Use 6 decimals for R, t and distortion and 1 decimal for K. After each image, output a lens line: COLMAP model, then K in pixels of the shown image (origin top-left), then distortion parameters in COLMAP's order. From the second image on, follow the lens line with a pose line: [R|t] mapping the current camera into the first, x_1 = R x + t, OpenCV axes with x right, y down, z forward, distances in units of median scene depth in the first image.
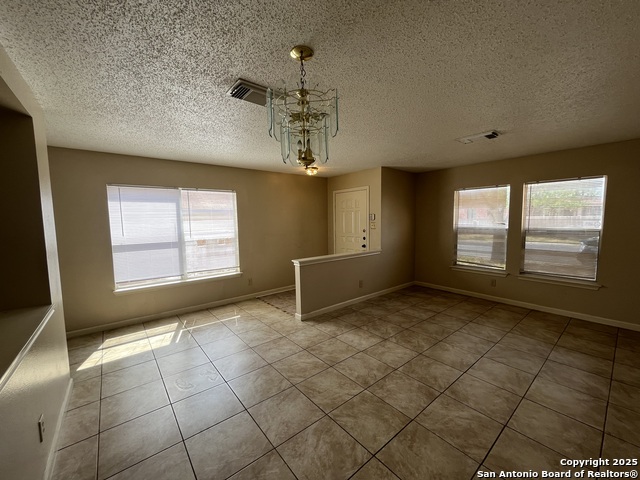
lens RADIAL K [[258.0, 0, 319.0], [0, 258.0, 240.8], [0, 0, 1]] dist [-0.001273, -0.000103]
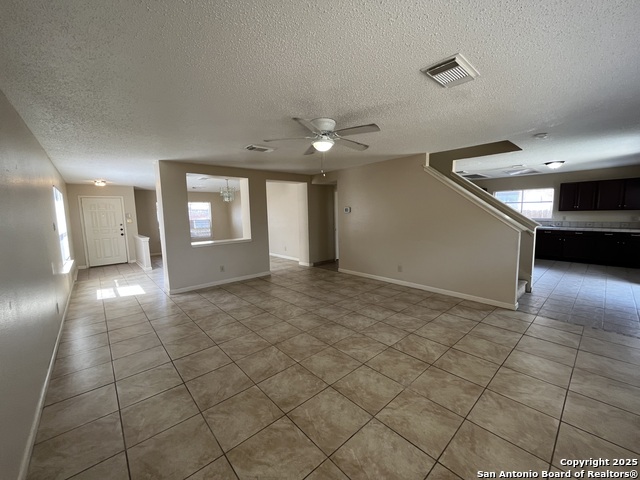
lens RADIAL K [[257.1, 0, 310.7], [0, 257.1, 231.4], [0, 0, 1]] dist [0.022718, -0.000111]
pose [[-0.032259, -0.063386, 0.997468, -1.988422], [0.116967, 0.990890, 0.066751, 0.042487], [-0.992612, 0.118824, -0.024551, -0.128847]]
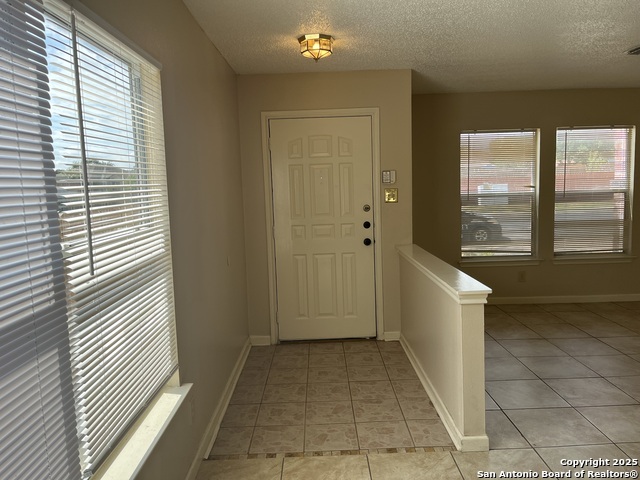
lens RADIAL K [[486.5, 0, 320.0], [0, 486.5, 236.5], [0, 0, 1]] dist [0.028447, -0.003128]
pose [[0.624400, -0.087066, 0.776237, -0.745904], [0.087693, 0.995299, 0.041097, -0.043899], [-0.776166, 0.042410, 0.629100, 0.738702]]
